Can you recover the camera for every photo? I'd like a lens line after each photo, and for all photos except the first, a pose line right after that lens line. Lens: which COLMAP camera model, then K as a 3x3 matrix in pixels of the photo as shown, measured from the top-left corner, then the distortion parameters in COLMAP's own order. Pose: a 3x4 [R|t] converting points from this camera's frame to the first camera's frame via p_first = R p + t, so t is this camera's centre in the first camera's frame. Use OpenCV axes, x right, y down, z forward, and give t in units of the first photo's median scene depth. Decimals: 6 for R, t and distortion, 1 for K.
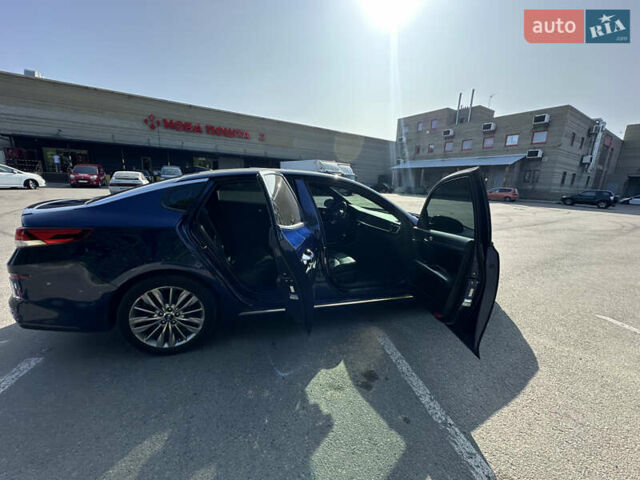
lens RADIAL K [[256.7, 0, 320.0], [0, 256.7, 240.0], [0, 0, 1]] dist [-0.000294, -0.000017]
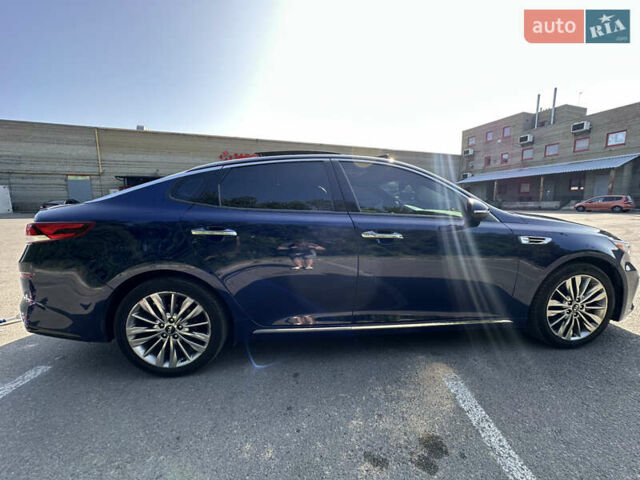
lens RADIAL K [[256.7, 0, 320.0], [0, 256.7, 240.0], [0, 0, 1]] dist [-0.000294, -0.000017]
pose [[0.974073, -0.018155, -0.225506, 0.071390], [-0.000973, 0.996430, -0.084421, 0.079187], [0.226234, 0.082452, 0.970577, 0.272537]]
